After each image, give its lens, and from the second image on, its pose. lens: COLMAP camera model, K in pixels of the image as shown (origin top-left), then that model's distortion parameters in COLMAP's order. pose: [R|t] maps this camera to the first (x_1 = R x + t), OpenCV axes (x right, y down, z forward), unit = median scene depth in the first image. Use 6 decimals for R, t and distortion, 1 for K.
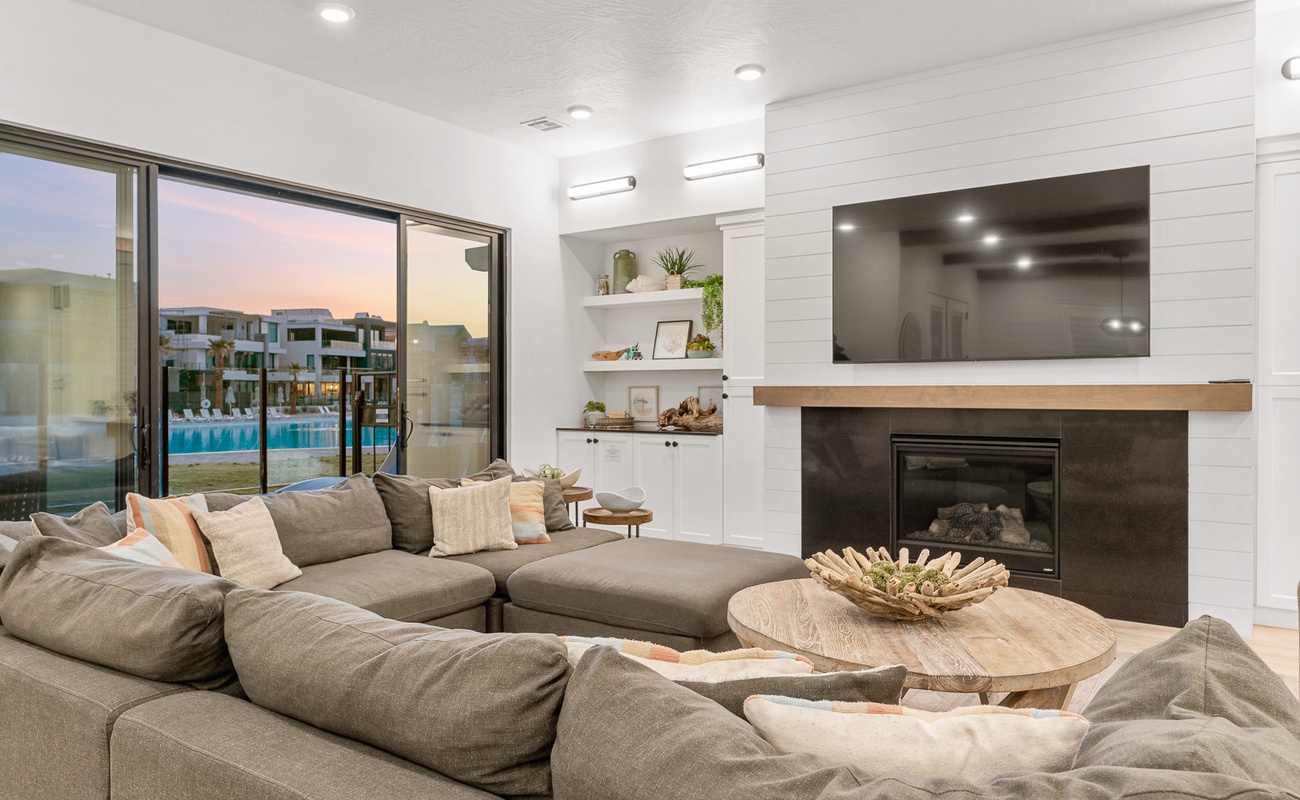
lens RADIAL K [[834.3, 0, 650.0], [0, 834.3, 400.0], [0, 0, 1]] dist [0.000610, -0.001196]
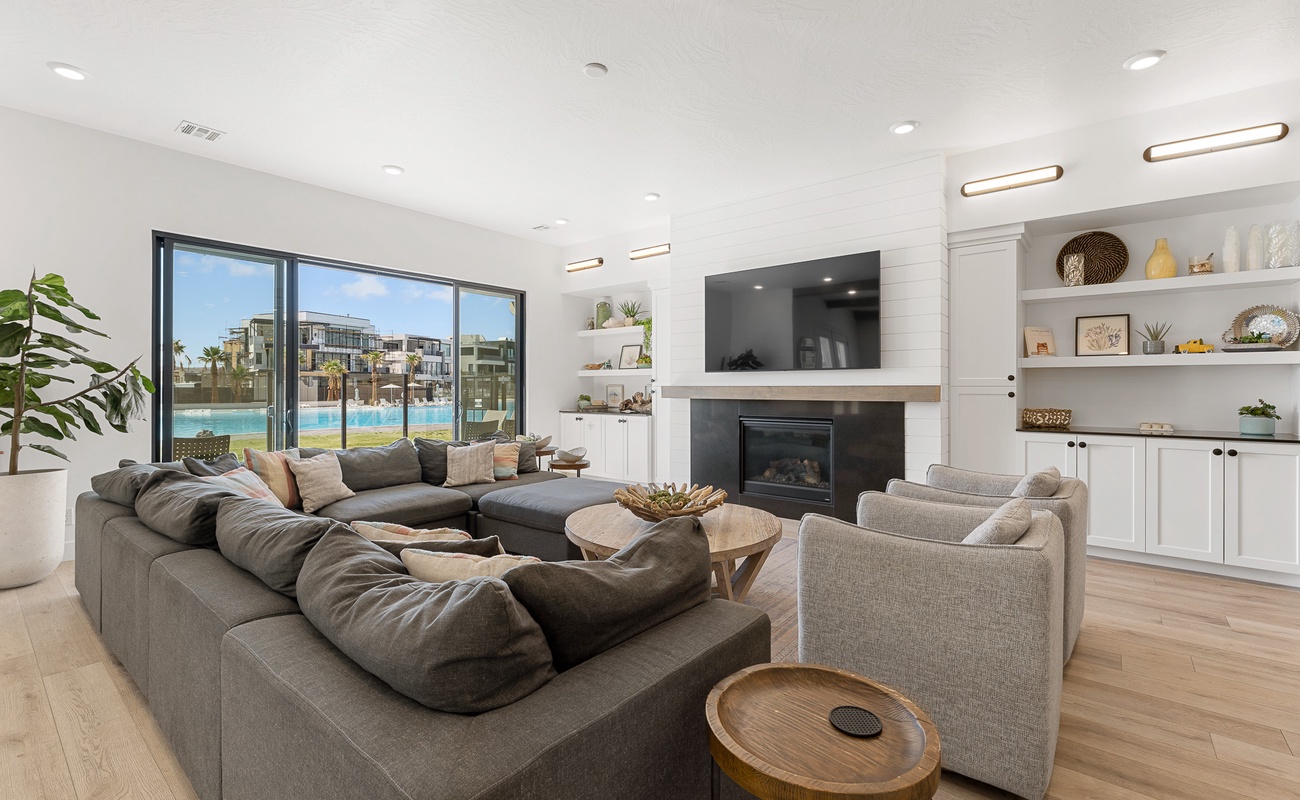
lens RADIAL K [[534.4, 0, 651.6], [0, 534.4, 394.3], [0, 0, 1]] dist [0.000762, 0.000126]
pose [[0.998088, 0.000725, -0.061812, 0.179339], [-0.000542, 0.999995, 0.002982, -0.003966], [0.061814, -0.002942, 0.998083, -0.052206]]
